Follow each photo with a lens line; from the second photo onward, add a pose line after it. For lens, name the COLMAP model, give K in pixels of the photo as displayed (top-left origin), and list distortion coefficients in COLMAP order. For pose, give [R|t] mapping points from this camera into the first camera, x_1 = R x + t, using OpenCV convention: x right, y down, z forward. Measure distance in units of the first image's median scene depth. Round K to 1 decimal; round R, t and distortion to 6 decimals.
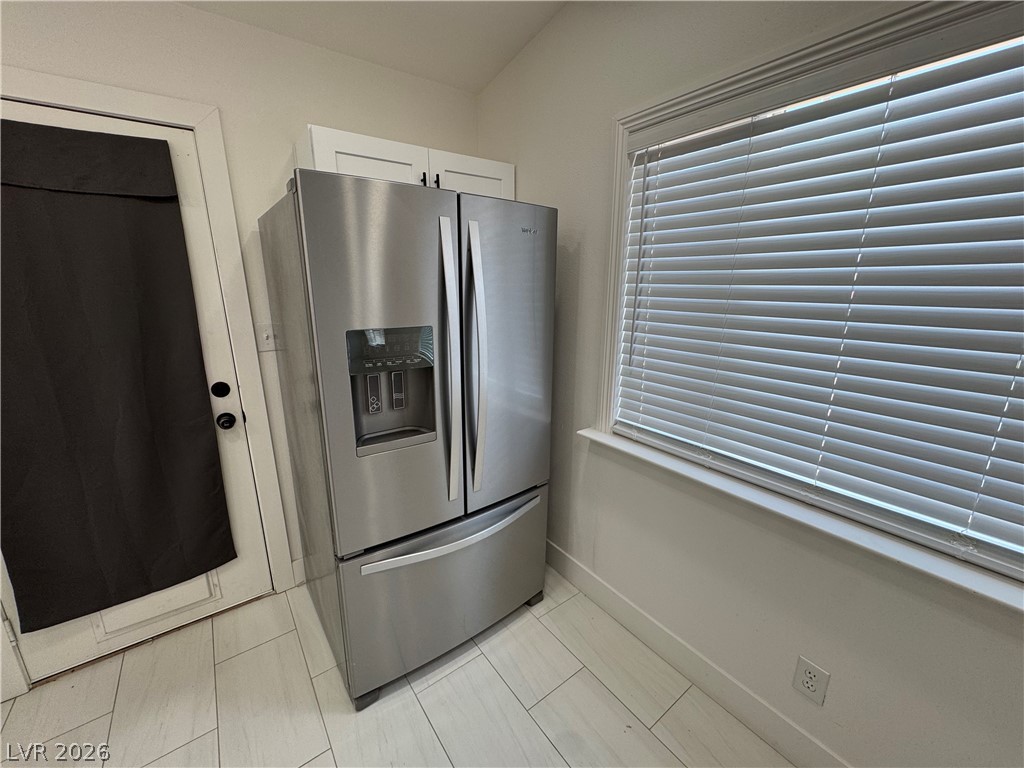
lens RADIAL K [[408.5, 0, 512.0], [0, 408.5, 384.0], [0, 0, 1]] dist [-0.000058, -0.000176]
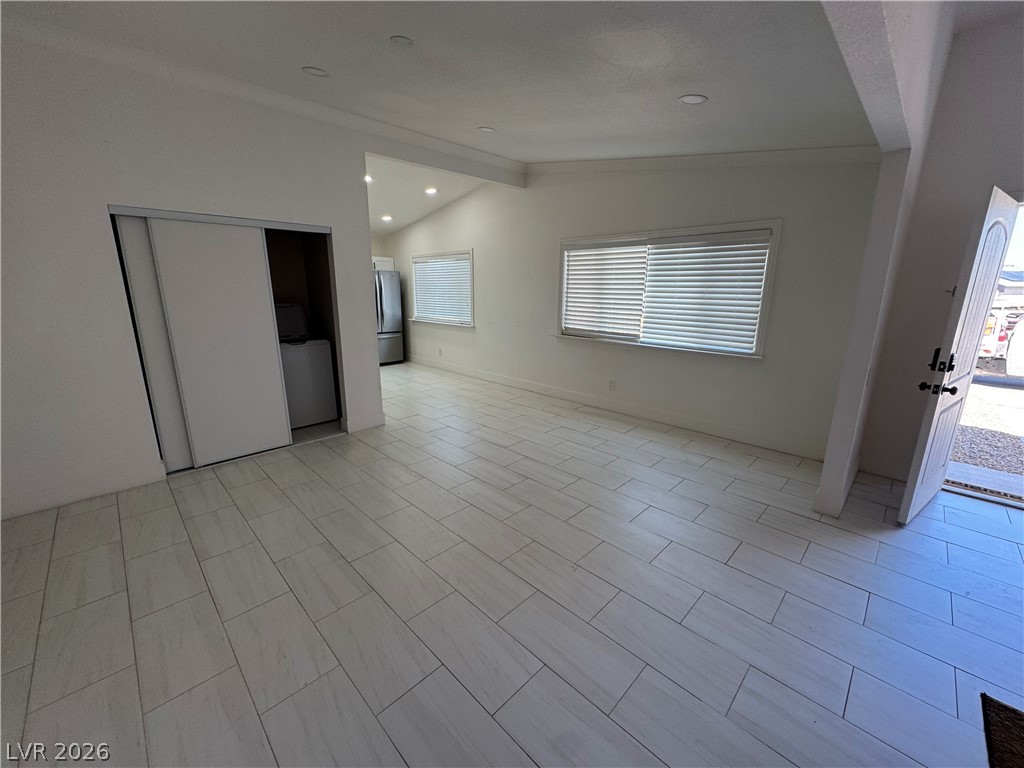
lens RADIAL K [[408.5, 0, 512.0], [0, 408.5, 384.0], [0, 0, 1]] dist [-0.000058, -0.000176]
pose [[0.991672, -0.039007, 0.122742, 0.714944], [0.040090, 0.999176, -0.006362, 0.905385], [-0.122393, 0.011229, 0.992418, -3.625346]]
